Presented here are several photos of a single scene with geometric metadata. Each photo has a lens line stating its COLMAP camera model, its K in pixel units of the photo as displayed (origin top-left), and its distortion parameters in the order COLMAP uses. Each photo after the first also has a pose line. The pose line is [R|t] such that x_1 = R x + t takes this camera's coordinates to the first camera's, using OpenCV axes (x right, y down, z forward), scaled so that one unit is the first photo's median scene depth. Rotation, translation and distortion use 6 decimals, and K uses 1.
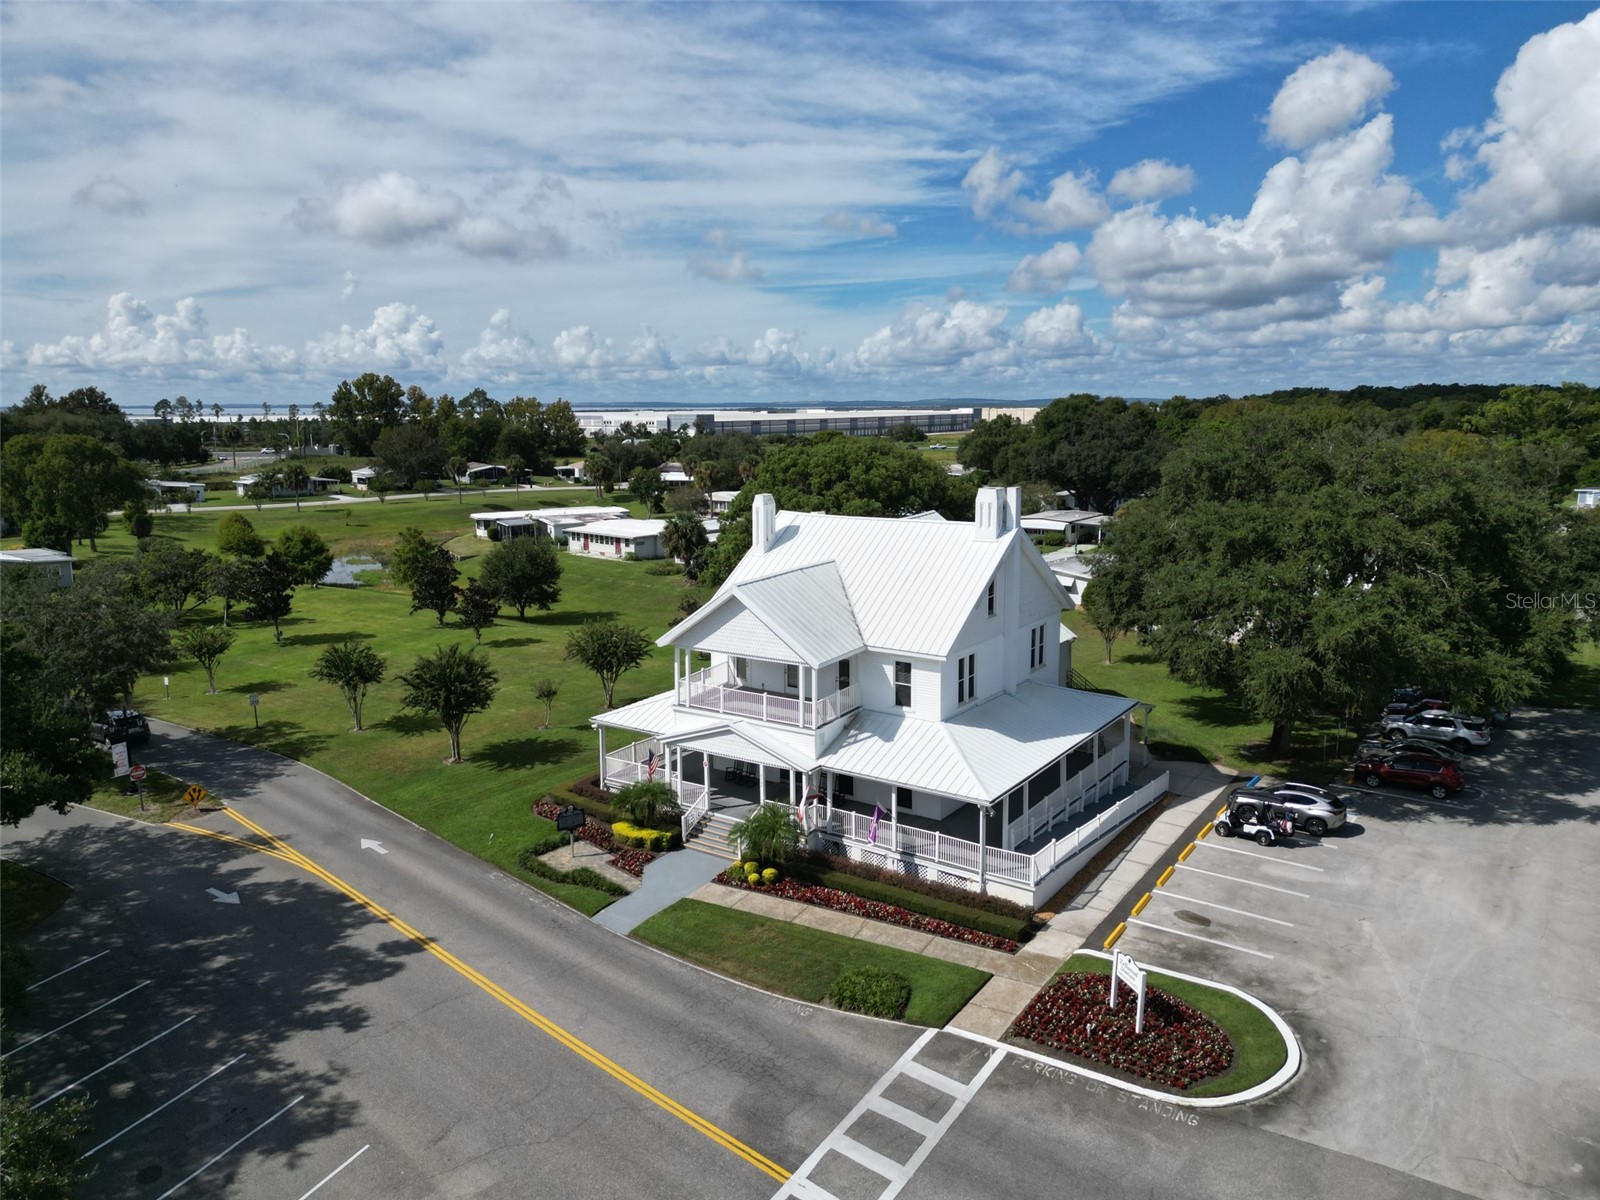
lens RADIAL K [[1118.0, 0, 803.1], [0, 1118.0, 594.7], [0, 0, 1]] dist [0.054121, -0.039721]
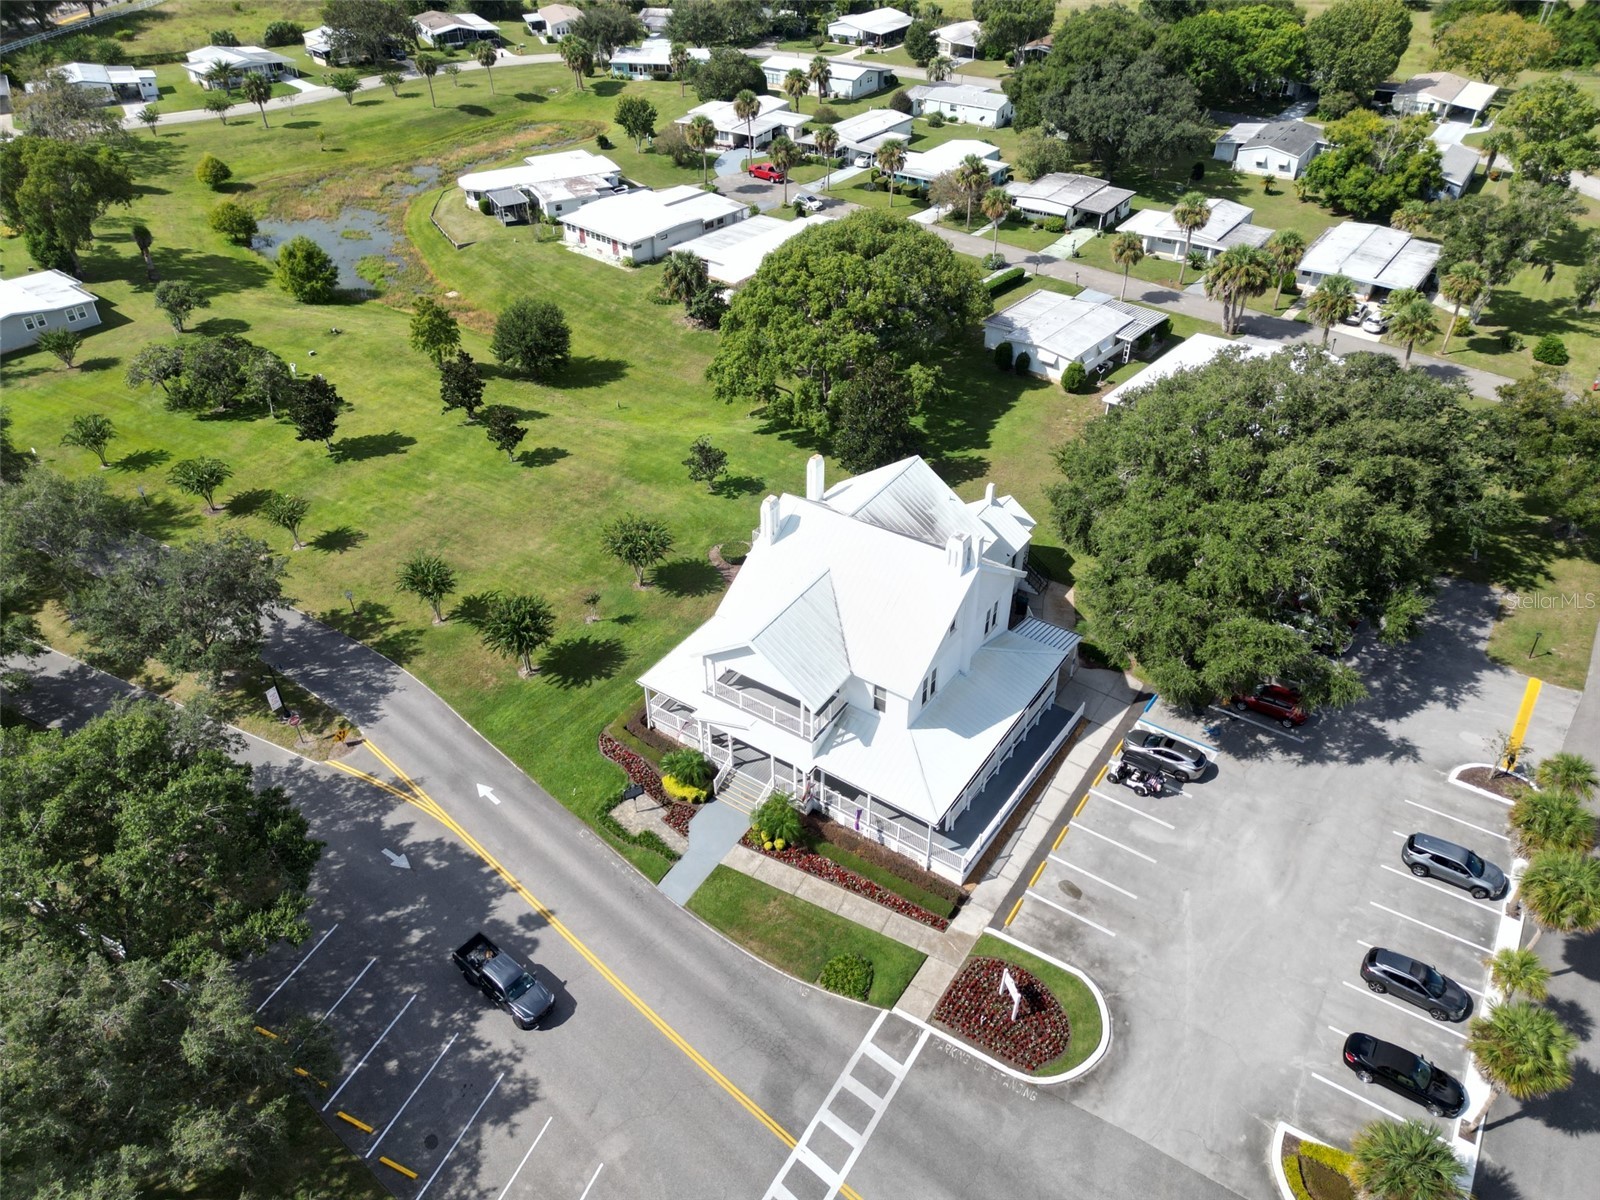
lens RADIAL K [[1118.0, 0, 802.5], [0, 1118.0, 596.7], [0, 0, 1]] dist [0.054121, -0.039721]
pose [[0.999980, 0.003272, 0.005351, -0.010008], [-0.005274, 0.900433, 0.434963, -0.706234], [-0.003395, -0.434982, 0.900433, -0.147840]]
